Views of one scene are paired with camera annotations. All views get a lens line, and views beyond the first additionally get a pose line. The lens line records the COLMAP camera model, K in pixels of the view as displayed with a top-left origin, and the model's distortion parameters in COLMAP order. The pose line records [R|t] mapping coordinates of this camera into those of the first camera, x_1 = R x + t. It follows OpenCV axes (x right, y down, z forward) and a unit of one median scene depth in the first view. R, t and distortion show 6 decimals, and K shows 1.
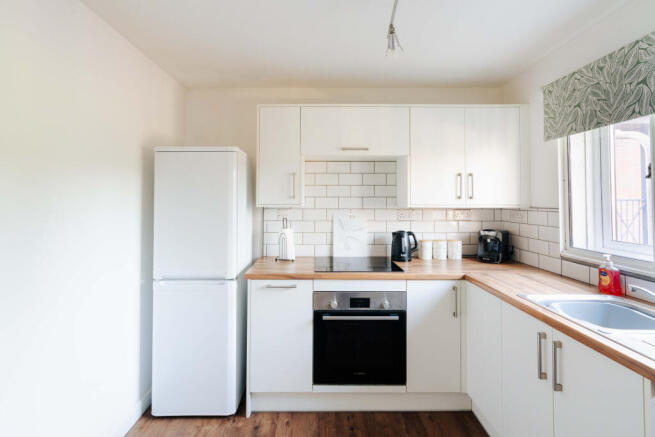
lens RADIAL K [[306.9, 0, 326.5], [0, 306.9, 195.7], [0, 0, 1]] dist [-0.002718, -0.000160]
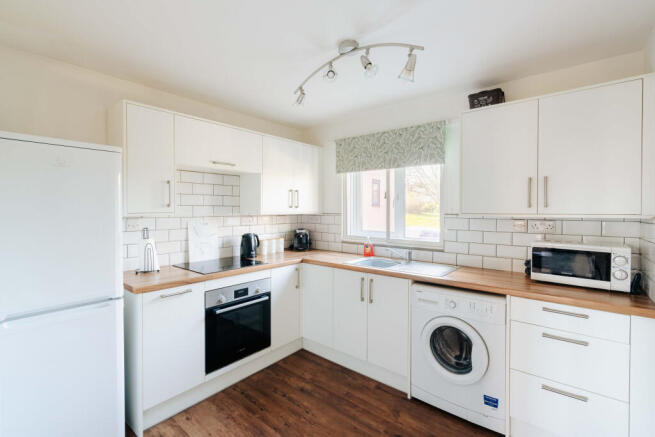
lens RADIAL K [[297.7, 0, 327.5], [0, 297.7, 218.5], [0, 0, 1]] dist [0.001148, 0.000356]
pose [[0.636110, -0.024009, 0.771224, -0.525540], [-0.013181, 0.999032, 0.041972, -0.000230], [-0.771485, -0.036865, 0.635178, -0.003159]]
